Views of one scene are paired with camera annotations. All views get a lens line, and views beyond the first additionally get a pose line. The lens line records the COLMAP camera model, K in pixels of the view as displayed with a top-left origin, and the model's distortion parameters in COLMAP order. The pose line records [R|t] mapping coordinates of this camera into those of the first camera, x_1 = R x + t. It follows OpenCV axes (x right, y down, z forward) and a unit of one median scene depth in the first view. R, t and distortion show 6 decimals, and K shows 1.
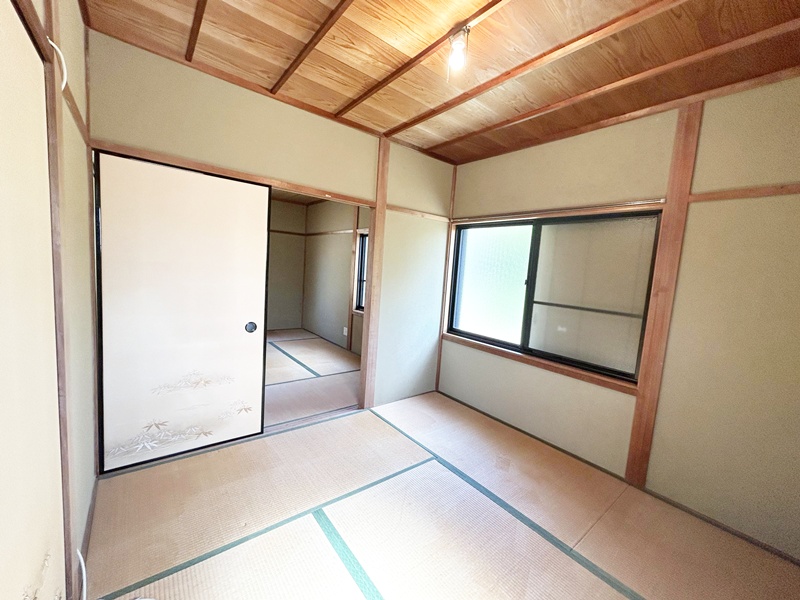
lens RADIAL K [[322.5, 0, 402.6], [0, 322.5, 302.3], [0, 0, 1]] dist [-0.014156, -0.000114]
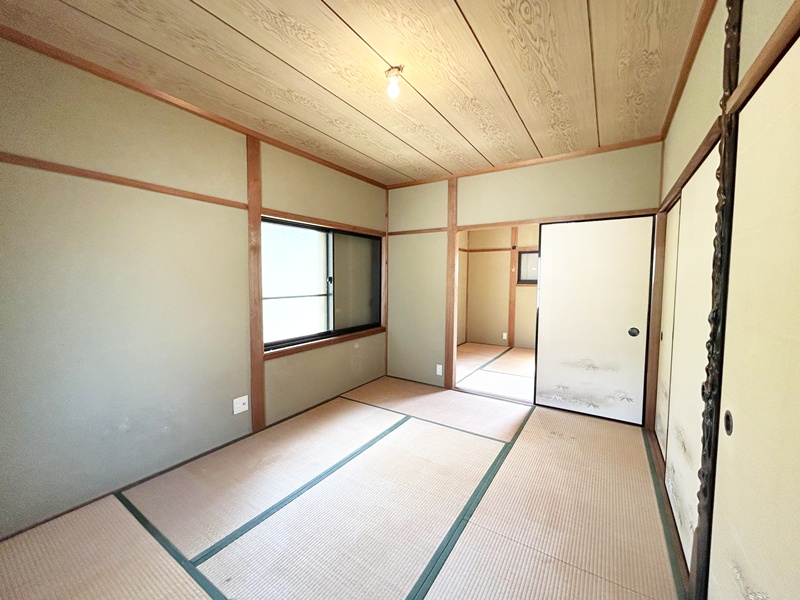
lens RADIAL K [[322.5, 0, 402.1], [0, 322.5, 297.3], [0, 0, 1]] dist [-0.014156, -0.000114]
pose [[-0.317228, -0.129647, 0.939445, -0.793879], [0.059817, 0.985903, 0.156257, -0.156529], [-0.946461, 0.105764, -0.305002, 1.005584]]
